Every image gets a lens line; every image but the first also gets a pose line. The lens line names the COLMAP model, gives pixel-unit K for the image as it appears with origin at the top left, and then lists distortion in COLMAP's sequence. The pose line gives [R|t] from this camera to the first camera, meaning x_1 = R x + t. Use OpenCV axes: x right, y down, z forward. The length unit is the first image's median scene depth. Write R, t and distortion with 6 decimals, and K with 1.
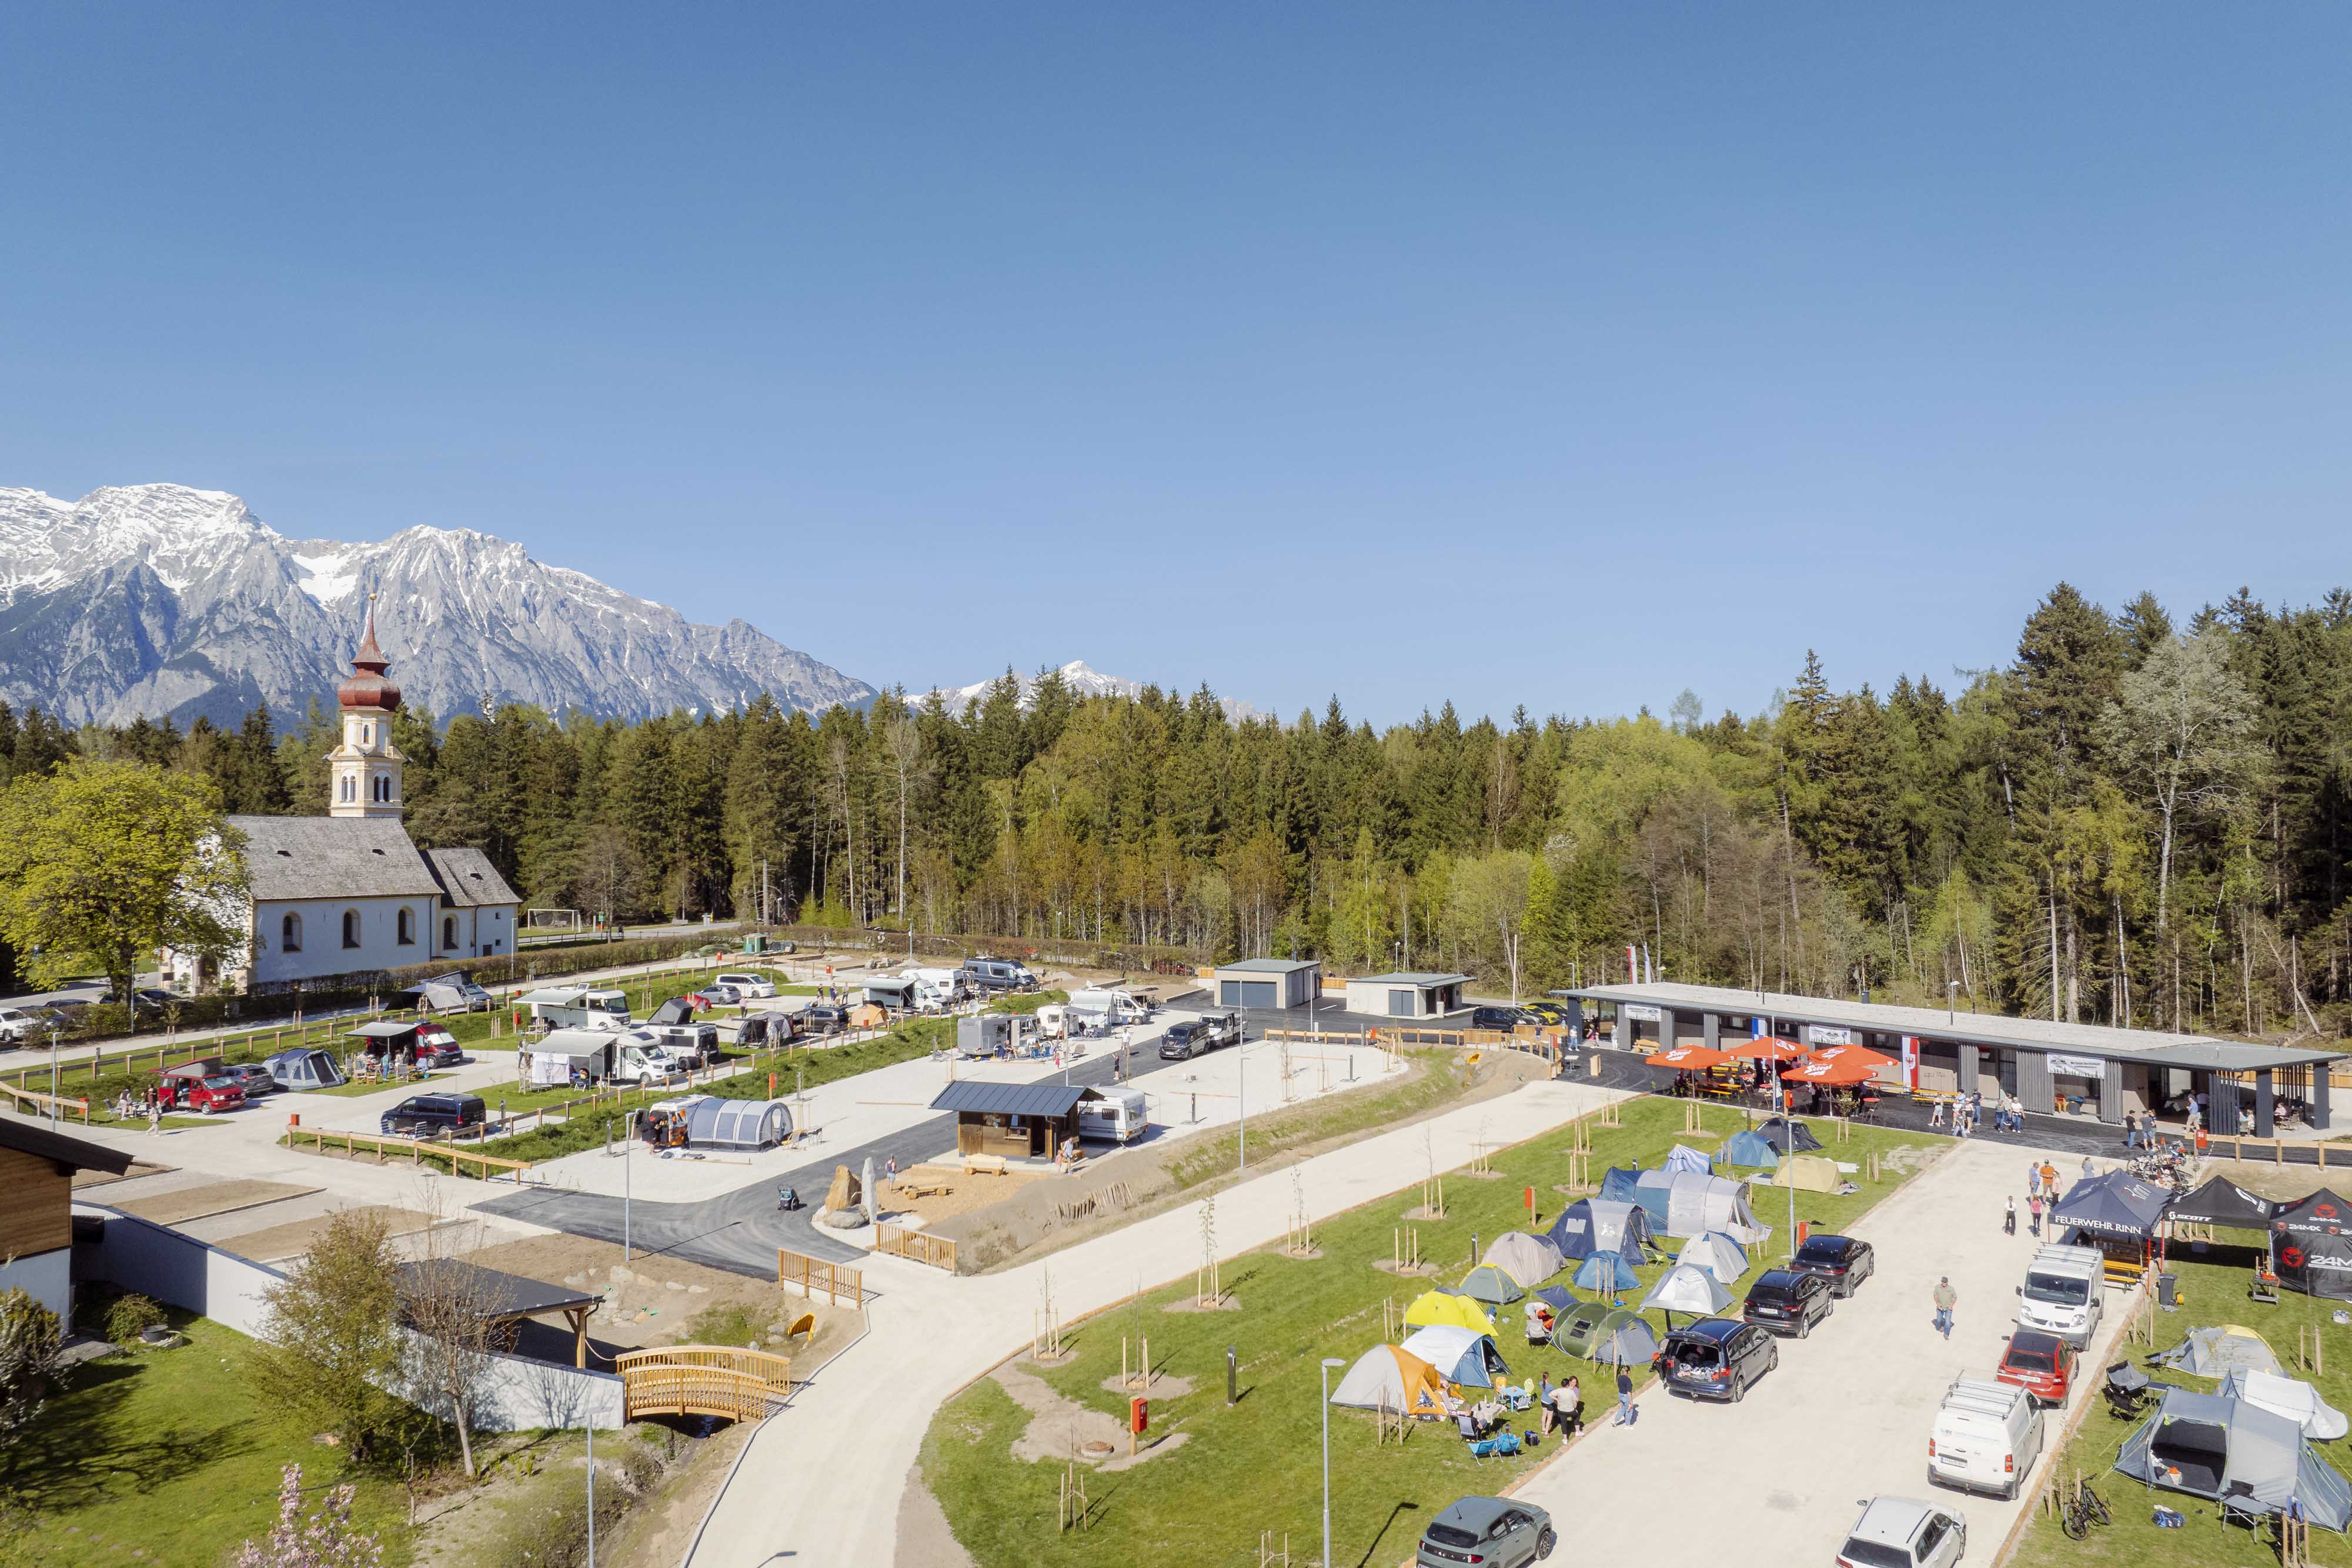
lens RADIAL K [[1623.5, 0, 1176.0], [0, 1623.5, 784.0], [0, 0, 1]] dist [-0.000643, -0.058315]
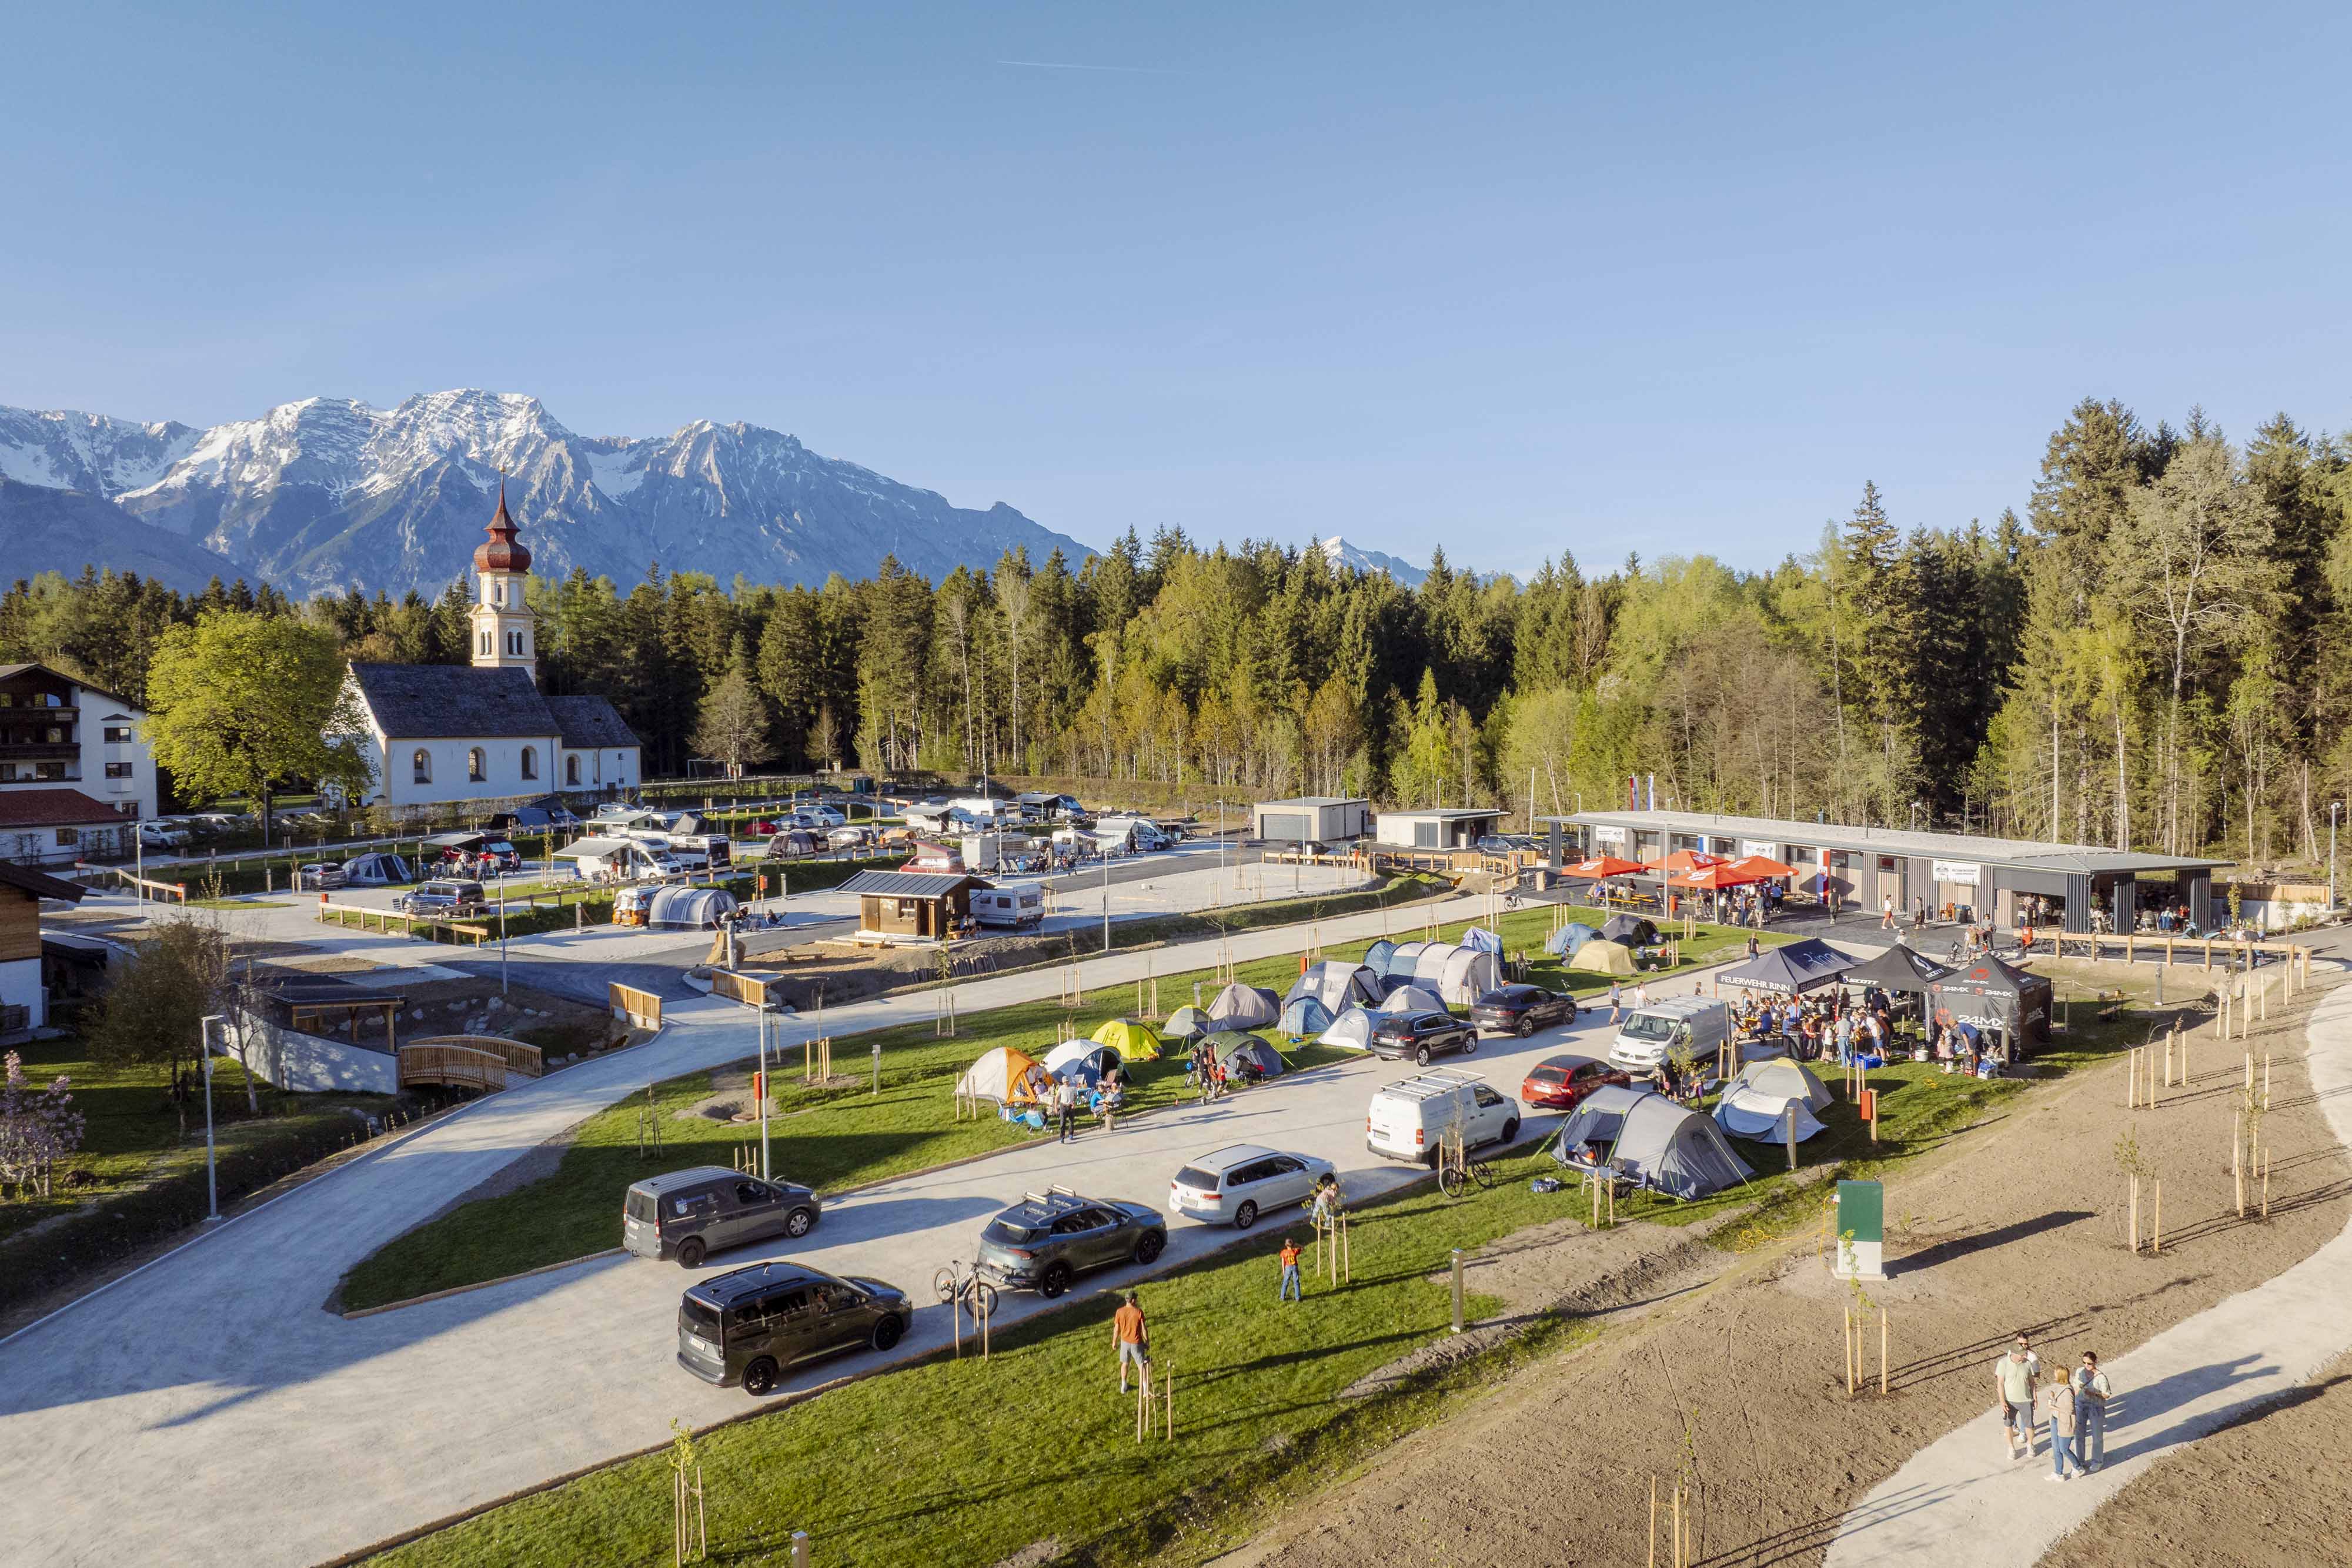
lens RADIAL K [[1623.5, 0, 1176.0], [0, 1623.5, 784.0], [0, 0, 1]] dist [-0.000643, -0.058315]
pose [[0.986463, -0.000231, -0.163982, 0.147697], [0.012544, 0.997175, 0.074053, 0.022986], [0.163502, -0.075107, 0.983680, -0.039052]]
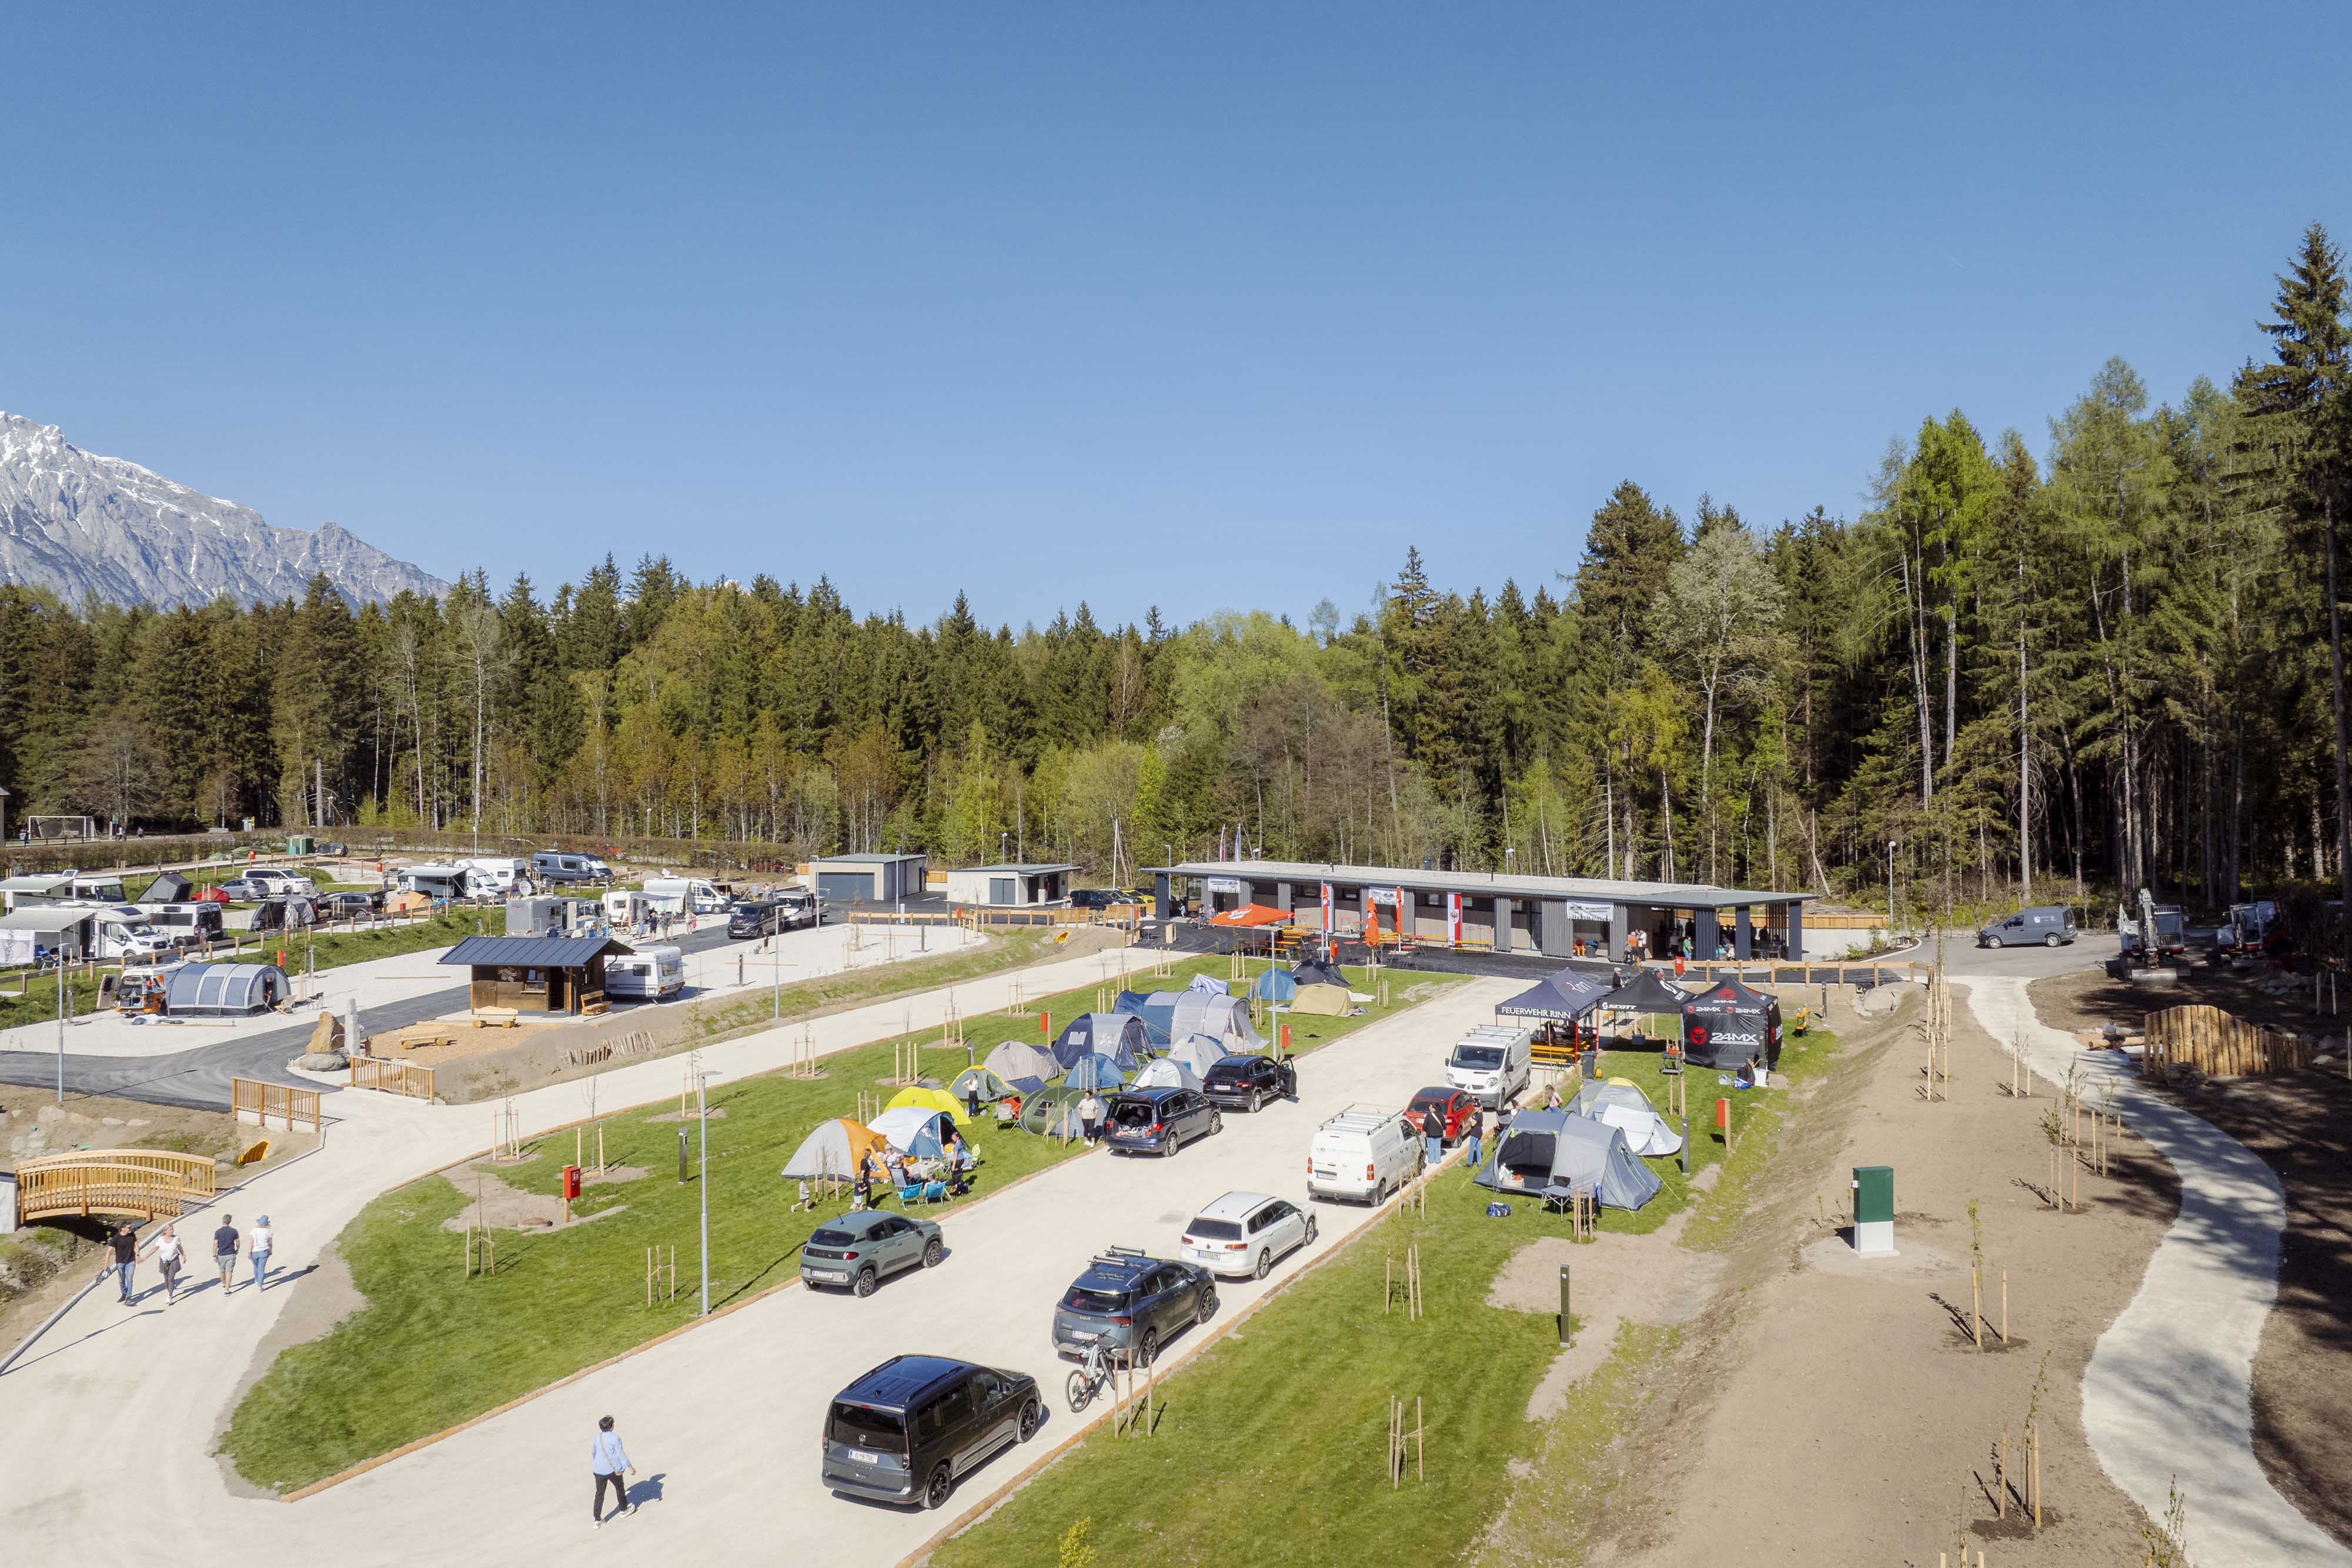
lens RADIAL K [[1721.4, 0, 1227.5], [0, 1721.4, 754.4], [0, 0, 1]] dist [-0.048980, 0.021543]
pose [[0.975896, 0.003325, 0.218209, 0.043476], [-0.007754, 0.999781, 0.019441, 0.029963], [-0.218097, -0.020665, 0.975708, -0.036488]]
